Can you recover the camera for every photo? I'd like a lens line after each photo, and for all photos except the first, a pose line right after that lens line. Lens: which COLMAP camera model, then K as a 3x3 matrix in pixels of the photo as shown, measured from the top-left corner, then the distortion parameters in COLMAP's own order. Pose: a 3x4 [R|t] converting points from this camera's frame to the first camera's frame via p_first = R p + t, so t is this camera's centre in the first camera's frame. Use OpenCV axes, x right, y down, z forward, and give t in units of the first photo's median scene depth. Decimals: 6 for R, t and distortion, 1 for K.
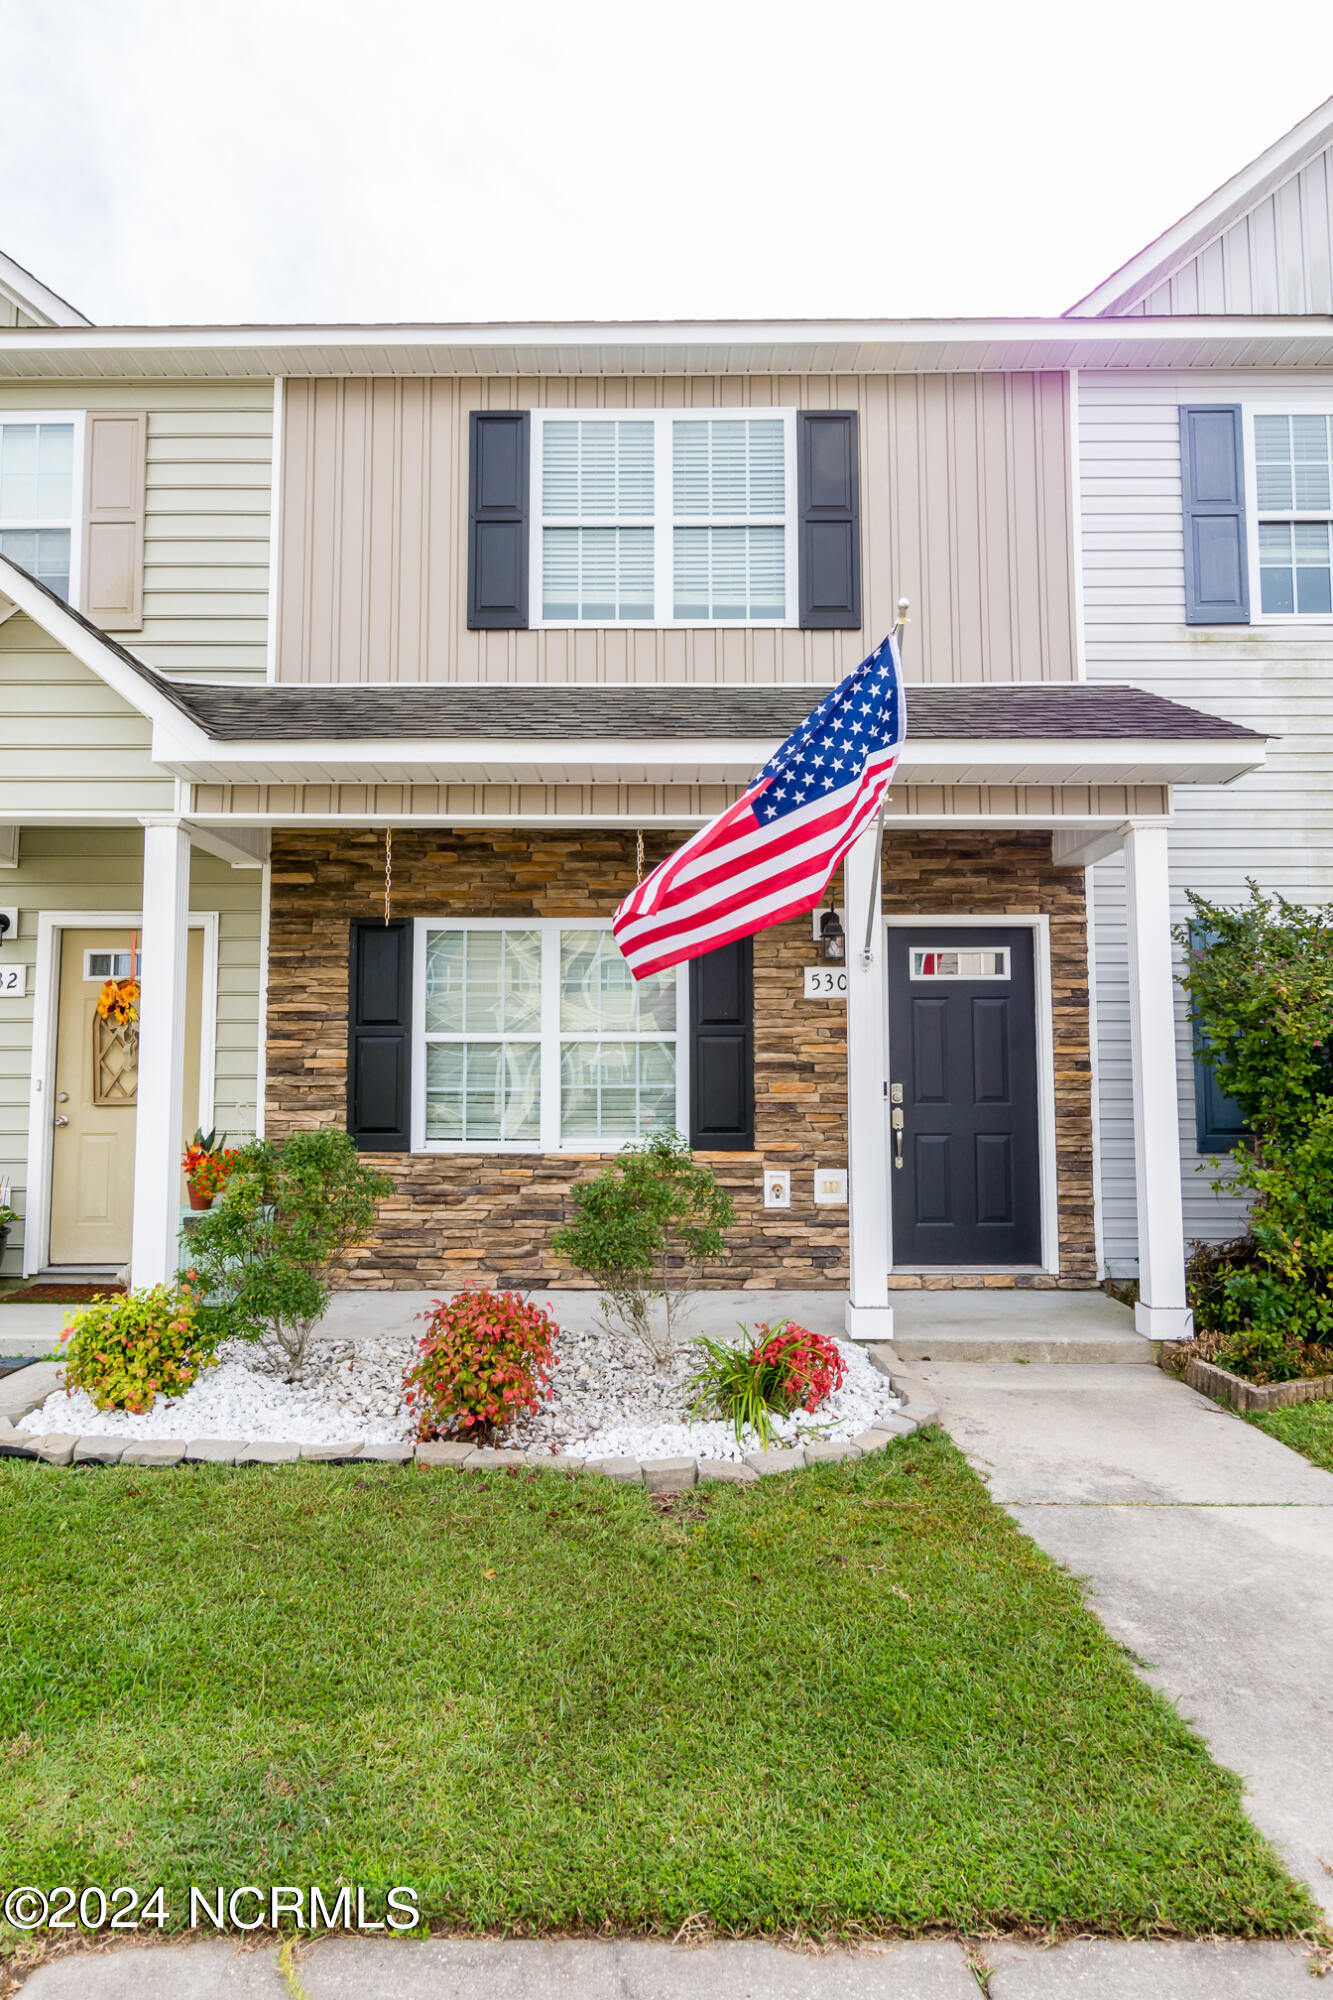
lens RADIAL K [[1161.9, 0, 671.1], [0, 1161.9, 1000.8], [0, 0, 1]] dist [-0.000377, 0.000882]
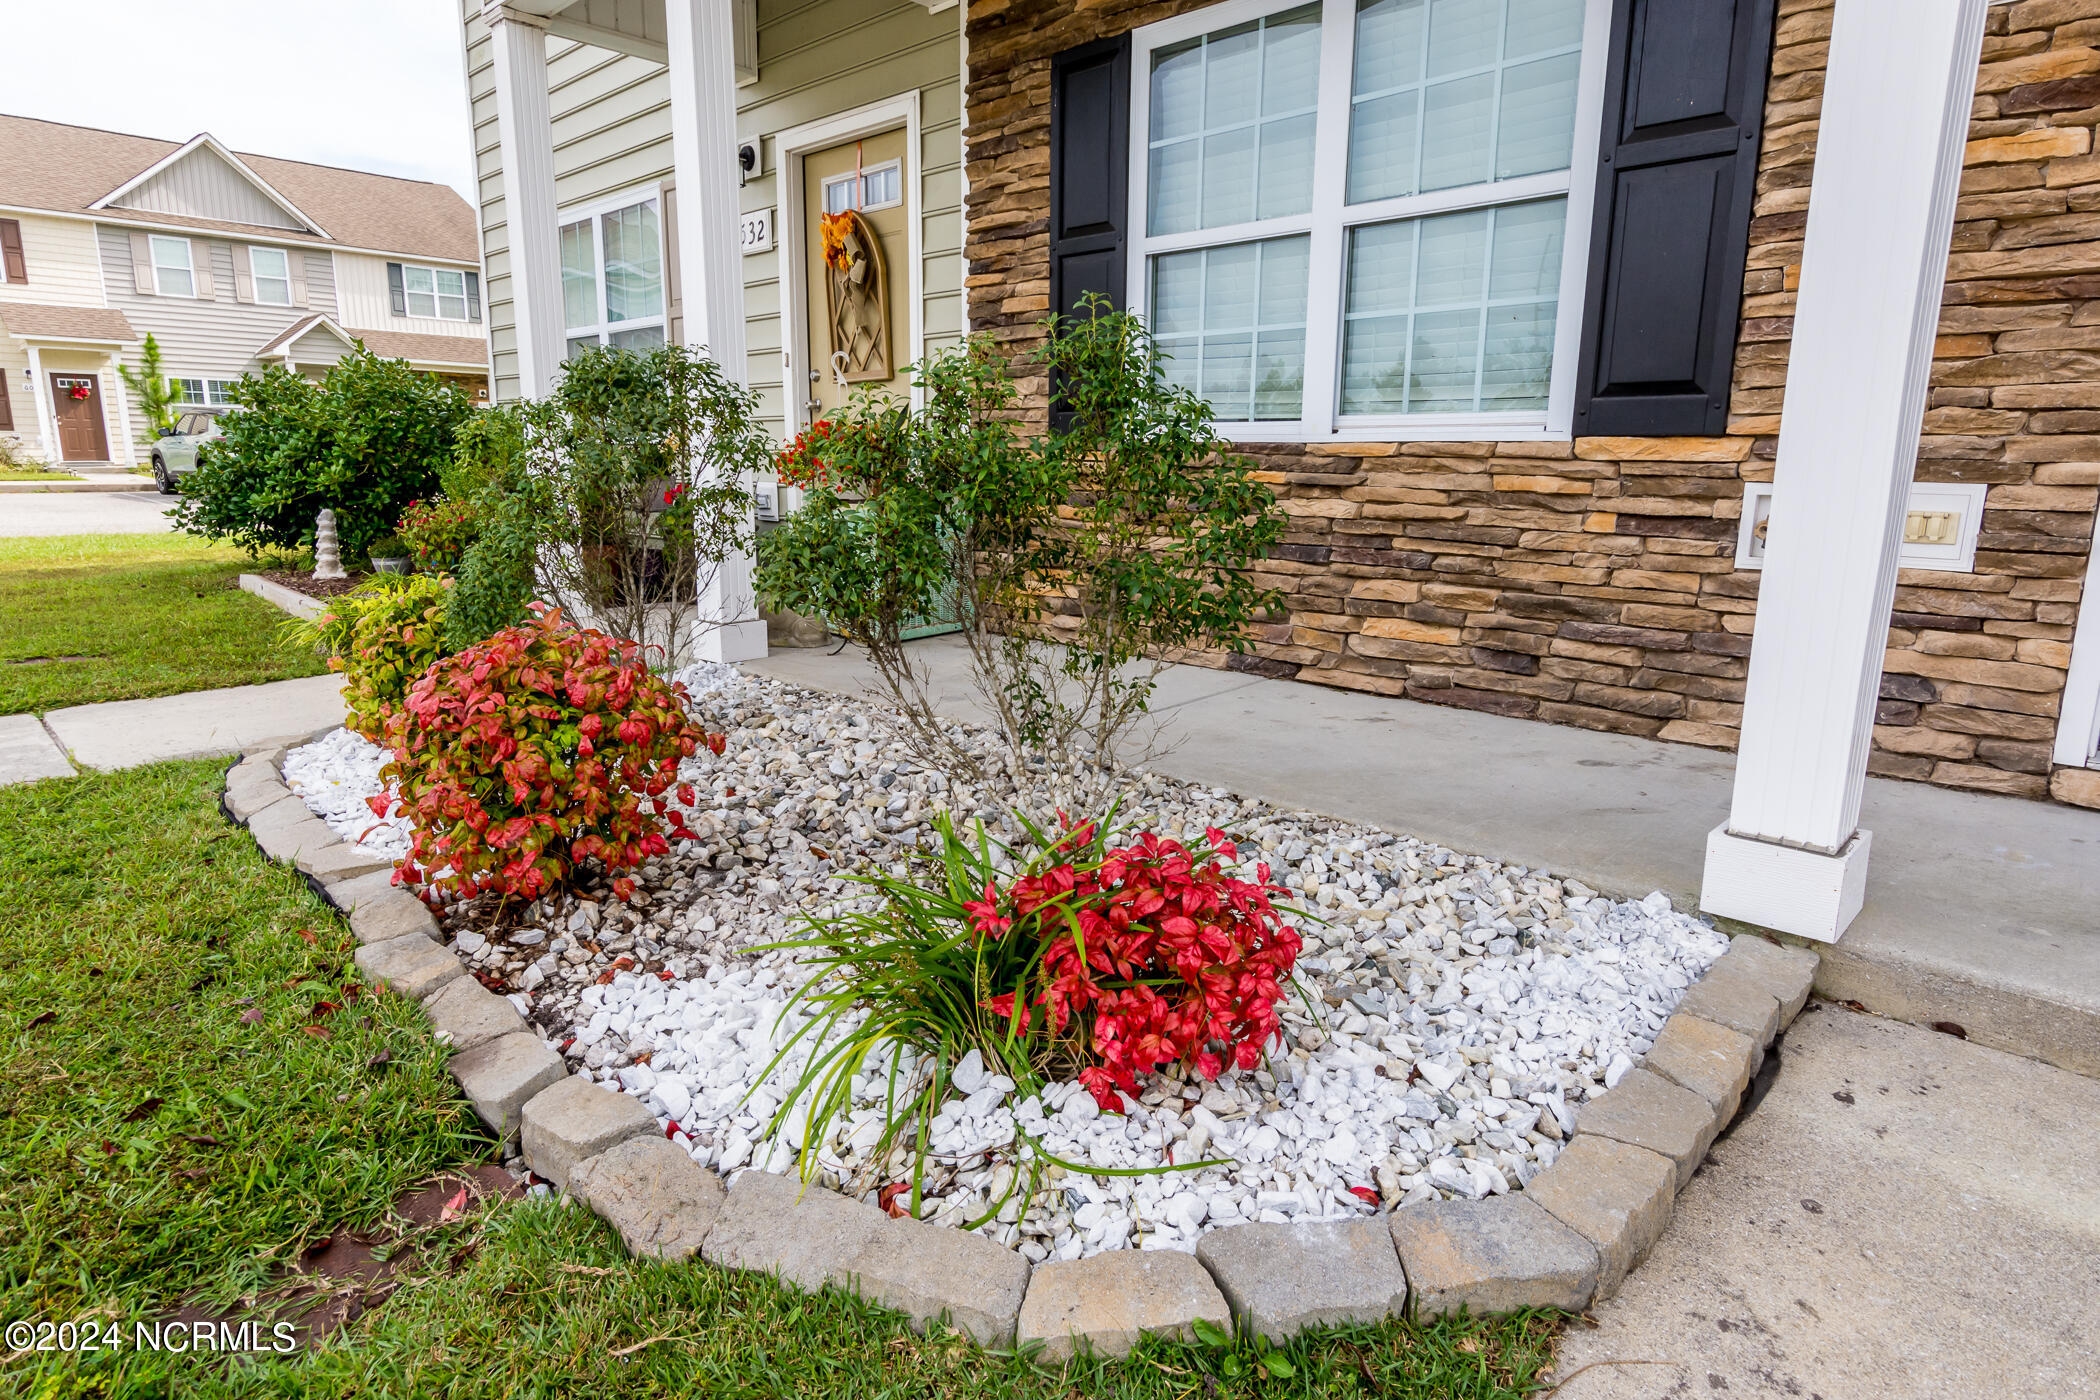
lens RADIAL K [[1172.9, 0, 1052.0], [0, 1172.9, 703.5], [0, 0, 1]] dist [-0.000356, -0.000431]
pose [[0.717030, 0.150793, -0.680536, 0.201823], [0.041657, 0.965304, 0.257783, 0.101347], [0.695796, -0.213188, 0.685871, 0.501582]]
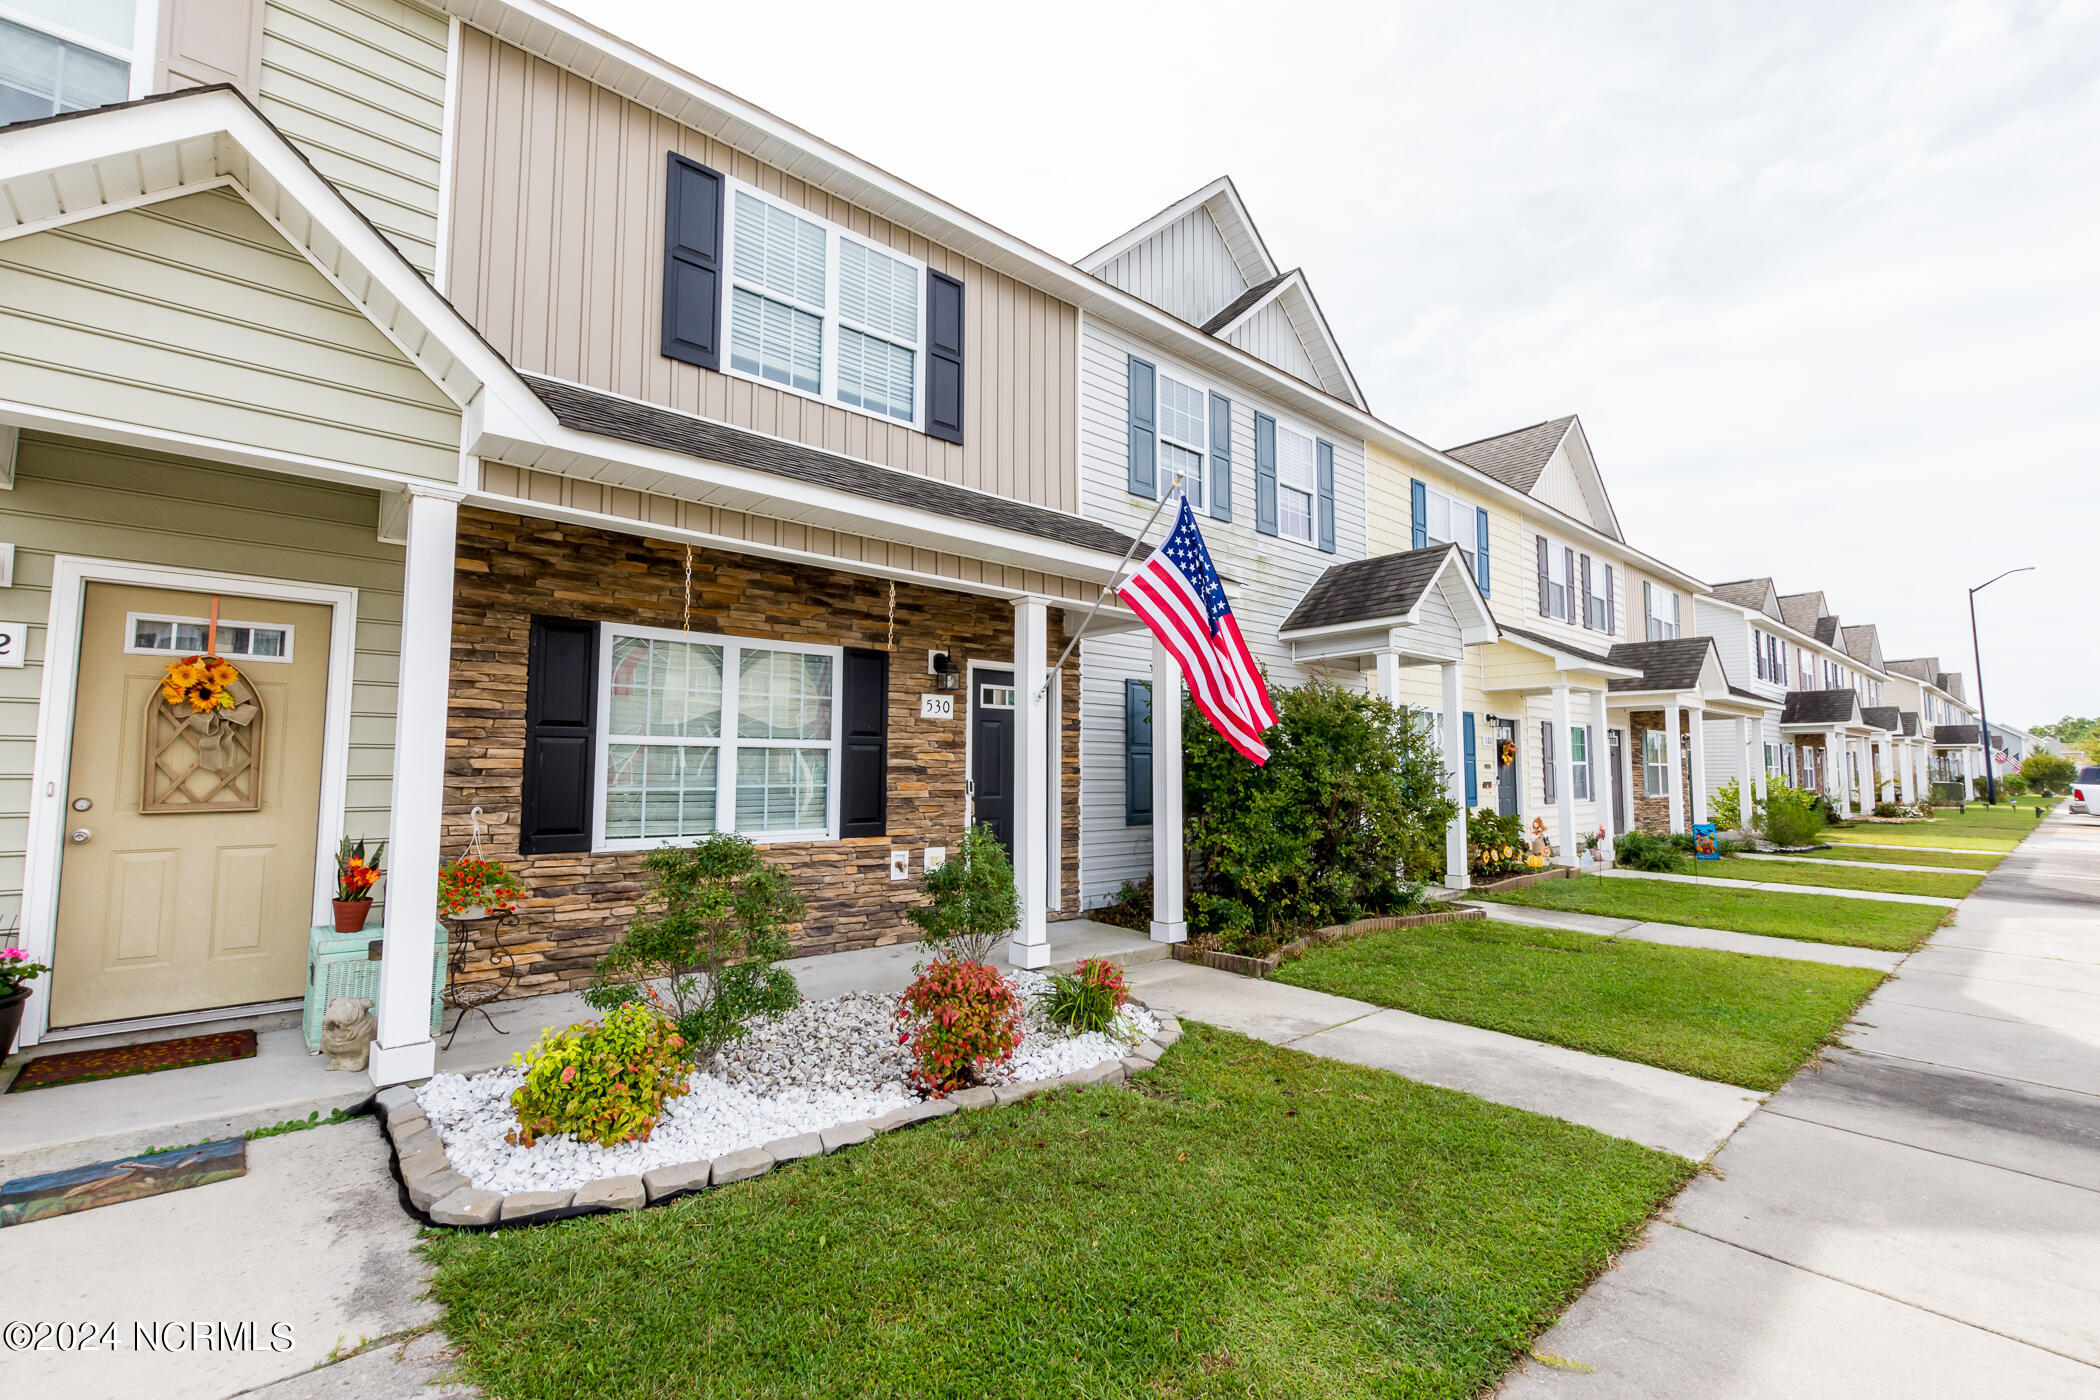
lens RADIAL K [[908.0, 0, 1050.4], [0, 908.0, 702.9], [0, 0, 1]] dist [0.004708, -0.000626]
pose [[0.744385, 0.055041, 0.665479, -0.458167], [-0.054962, 0.998266, -0.021087, -0.005119], [-0.665485, -0.020879, 0.746119, 0.141140]]
